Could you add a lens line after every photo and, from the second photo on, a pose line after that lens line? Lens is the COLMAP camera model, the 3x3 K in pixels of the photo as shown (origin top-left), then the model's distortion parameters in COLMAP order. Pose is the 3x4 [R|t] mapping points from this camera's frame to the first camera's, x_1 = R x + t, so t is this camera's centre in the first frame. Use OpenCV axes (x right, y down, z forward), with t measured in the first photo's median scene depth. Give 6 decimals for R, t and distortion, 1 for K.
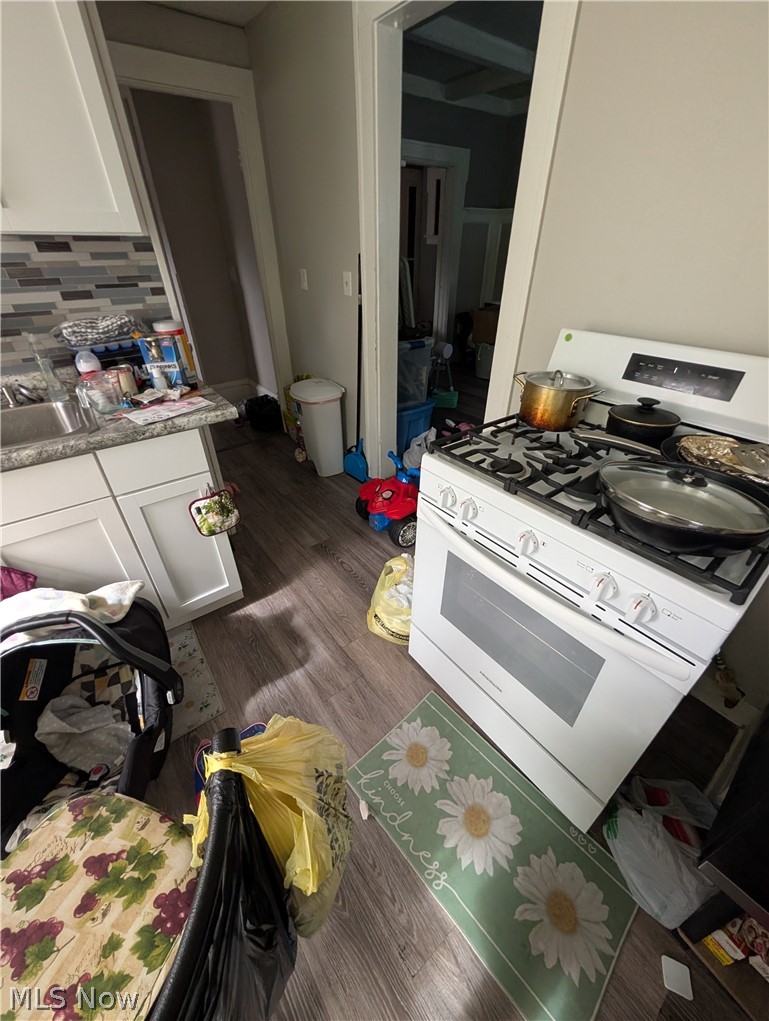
lens RADIAL K [[387.5, 0, 377.5], [0, 387.5, 515.9], [0, 0, 1]] dist [-0.000021, 0.000085]
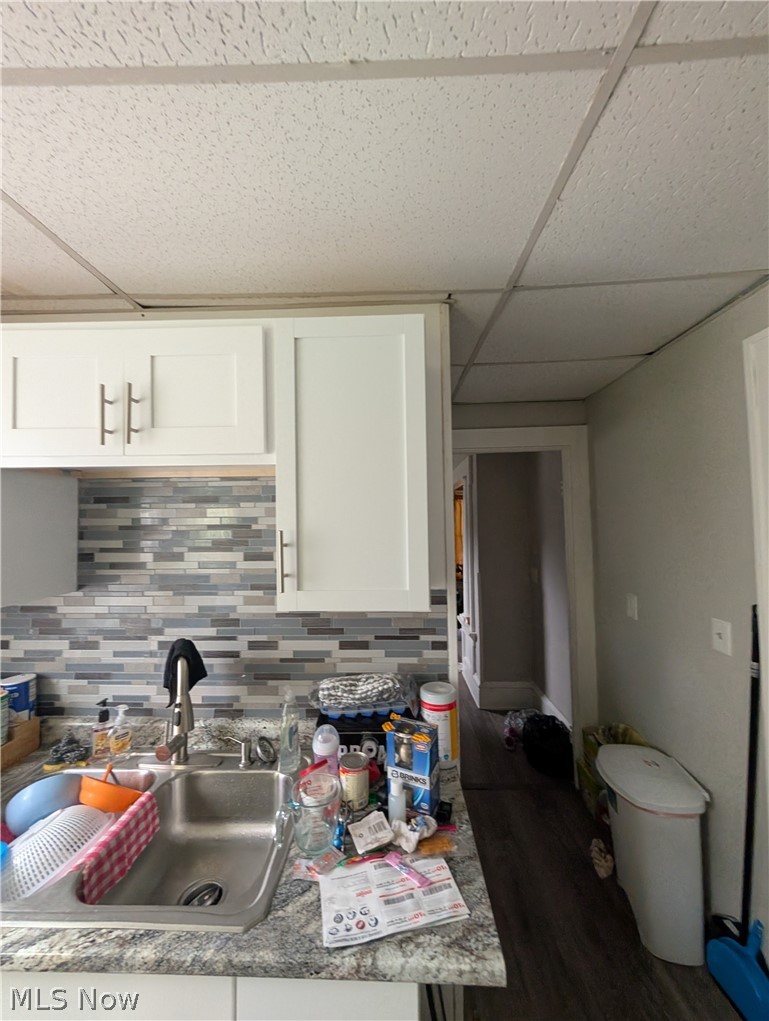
lens RADIAL K [[387.5, 0, 377.5], [0, 387.5, 515.9], [0, 0, 1]] dist [-0.000021, 0.000085]
pose [[0.773944, -0.025472, -0.632742, -0.166356], [-0.353444, 0.811701, -0.464994, -0.411186], [0.525442, 0.583518, 0.619208, 0.305910]]
